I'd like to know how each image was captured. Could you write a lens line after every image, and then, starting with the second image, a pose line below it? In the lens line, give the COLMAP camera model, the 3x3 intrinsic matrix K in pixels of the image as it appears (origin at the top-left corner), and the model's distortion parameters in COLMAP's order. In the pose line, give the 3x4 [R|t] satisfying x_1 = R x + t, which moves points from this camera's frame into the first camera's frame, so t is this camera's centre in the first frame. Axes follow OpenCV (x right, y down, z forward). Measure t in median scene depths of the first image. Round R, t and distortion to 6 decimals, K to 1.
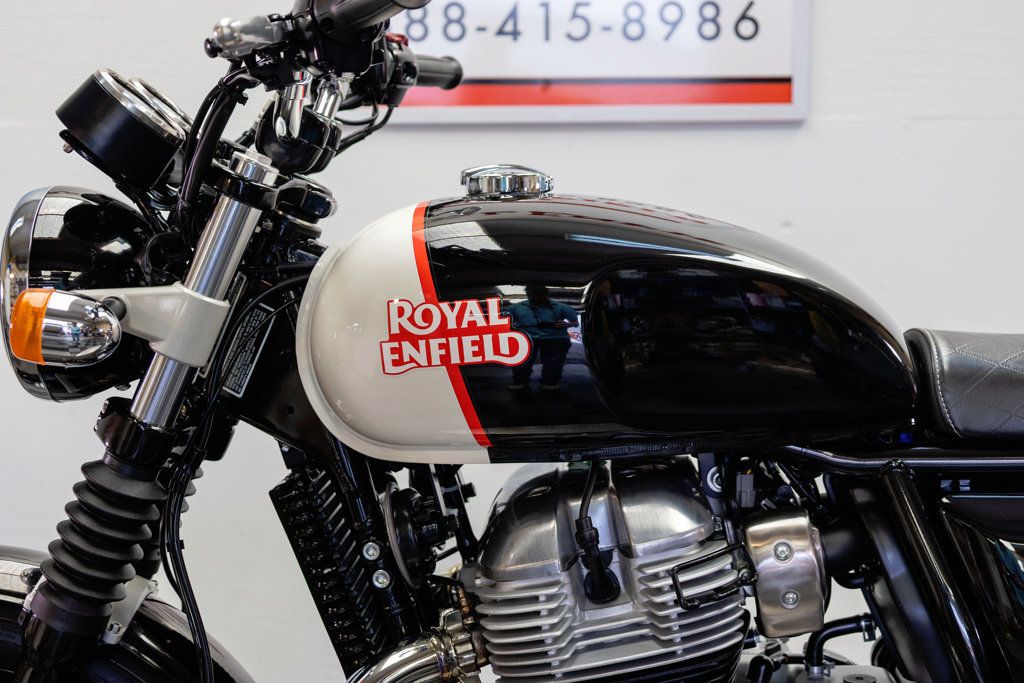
lens RADIAL K [[1494.4, 0, 512.0], [0, 1494.4, 341.5], [0, 0, 1]] dist [0.038429, -0.023930]
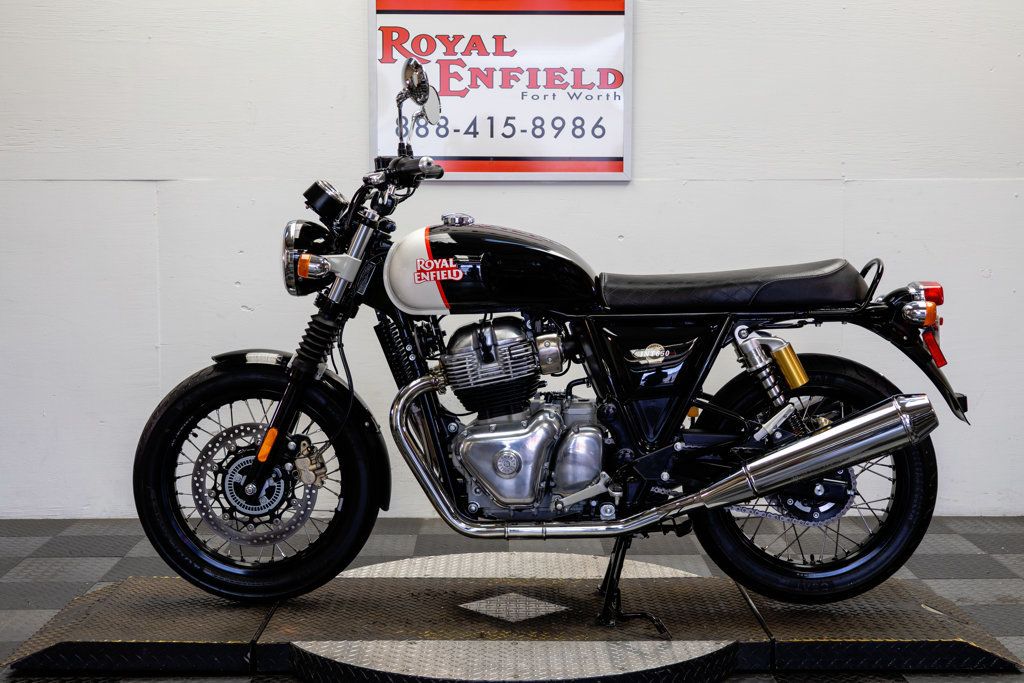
lens RADIAL K [[1494.4, 0, 512.0], [0, 1494.4, 341.5], [0, 0, 1]] dist [0.038429, -0.023930]
pose [[0.999944, 0.009139, 0.005338, 0.089645], [-0.009095, 0.999925, -0.008147, 0.152241], [-0.005412, 0.008098, 0.999953, -1.900167]]
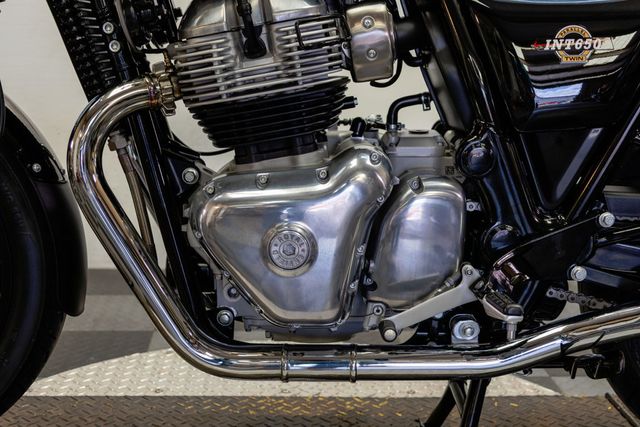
lens RADIAL K [[934.0, 0, 320.0], [0, 934.0, 213.5], [0, 0, 1]] dist [0.038429, -0.023930]
pose [[0.997538, 0.022359, 0.066469, 0.065766], [-0.029036, 0.994437, 0.101250, 0.230512], [-0.063836, -0.102931, 0.992638, 0.002130]]
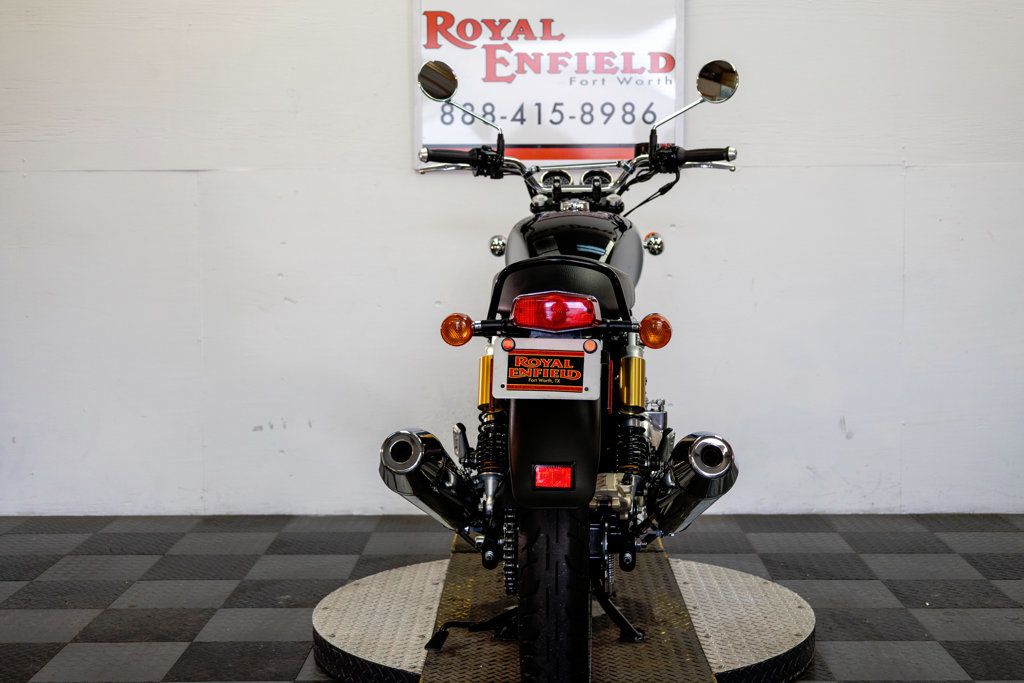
lens RADIAL K [[1487.8, 0, 514.4], [0, 1487.8, 341.9], [0, 0, 1]] dist [0.028706, 0.064240]
pose [[0.999684, 0.006296, -0.024343, 0.084776], [-0.006430, 0.999965, -0.005433, 0.162555], [0.024308, 0.005588, 0.999689, -1.773234]]
